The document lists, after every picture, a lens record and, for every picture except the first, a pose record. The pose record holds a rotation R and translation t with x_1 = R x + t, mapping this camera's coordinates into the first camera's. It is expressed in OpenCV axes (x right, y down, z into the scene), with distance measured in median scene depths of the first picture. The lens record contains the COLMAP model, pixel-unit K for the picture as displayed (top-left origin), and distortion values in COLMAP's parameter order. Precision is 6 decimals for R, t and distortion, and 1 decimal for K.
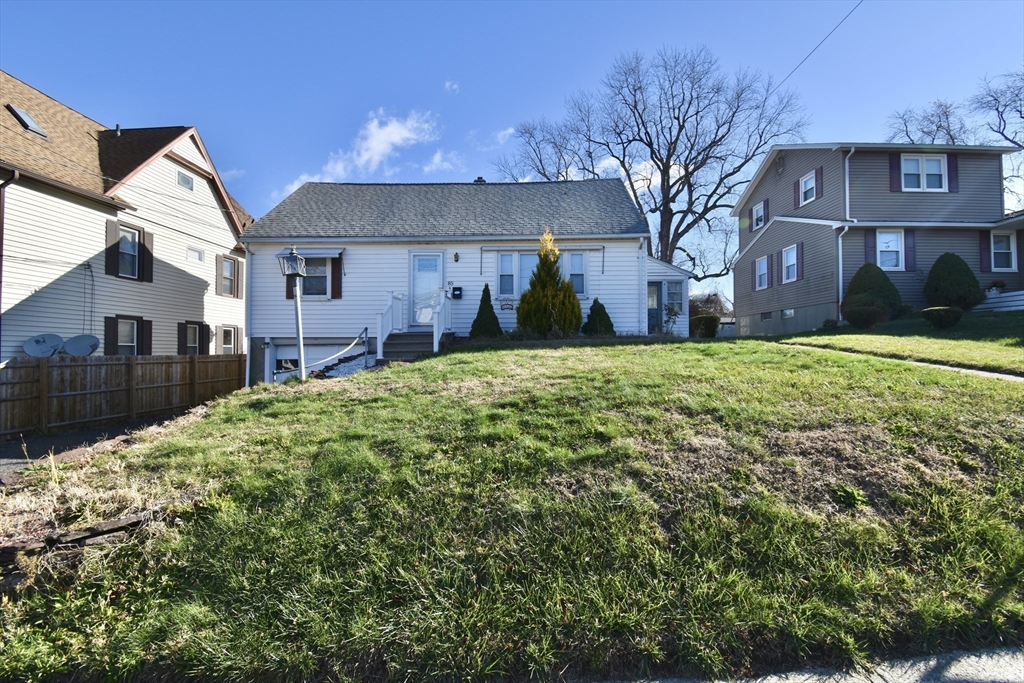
lens RADIAL K [[476.8, 0, 517.4], [0, 476.8, 341.2], [0, 0, 1]] dist [0.025415, -0.029930]
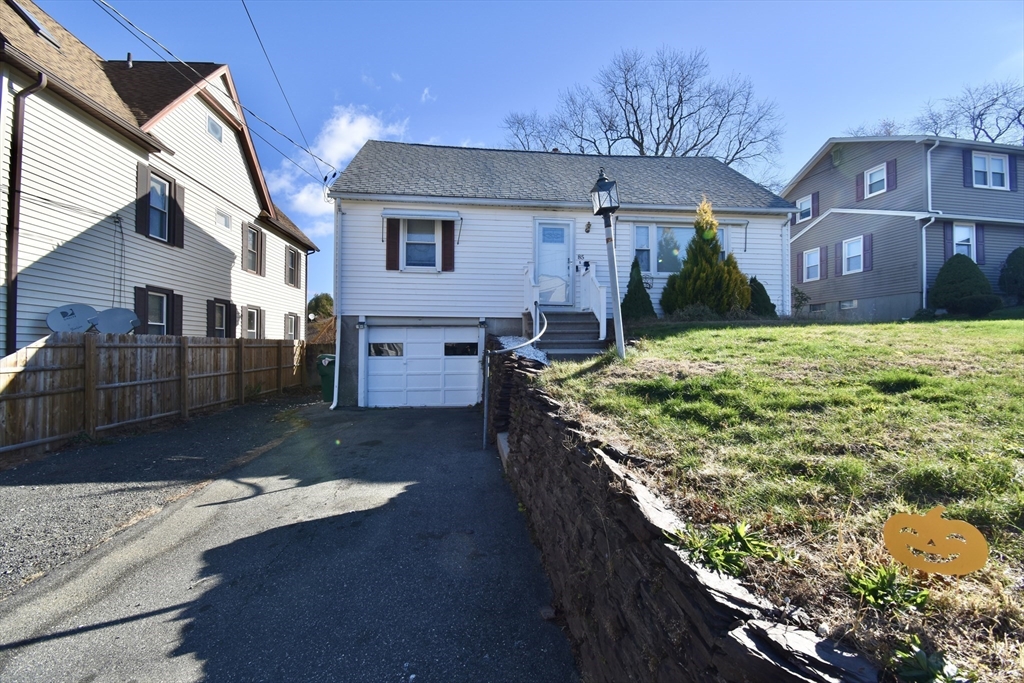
lens RADIAL K [[459.1, 0, 521.6], [0, 459.1, 340.1], [0, 0, 1]] dist [0.020184, -0.026142]
pose [[0.990709, 0.008394, 0.135738, -0.327598], [-0.009244, 0.999941, 0.005631, 0.024341], [-0.135683, -0.006833, 0.990729, 0.166356]]
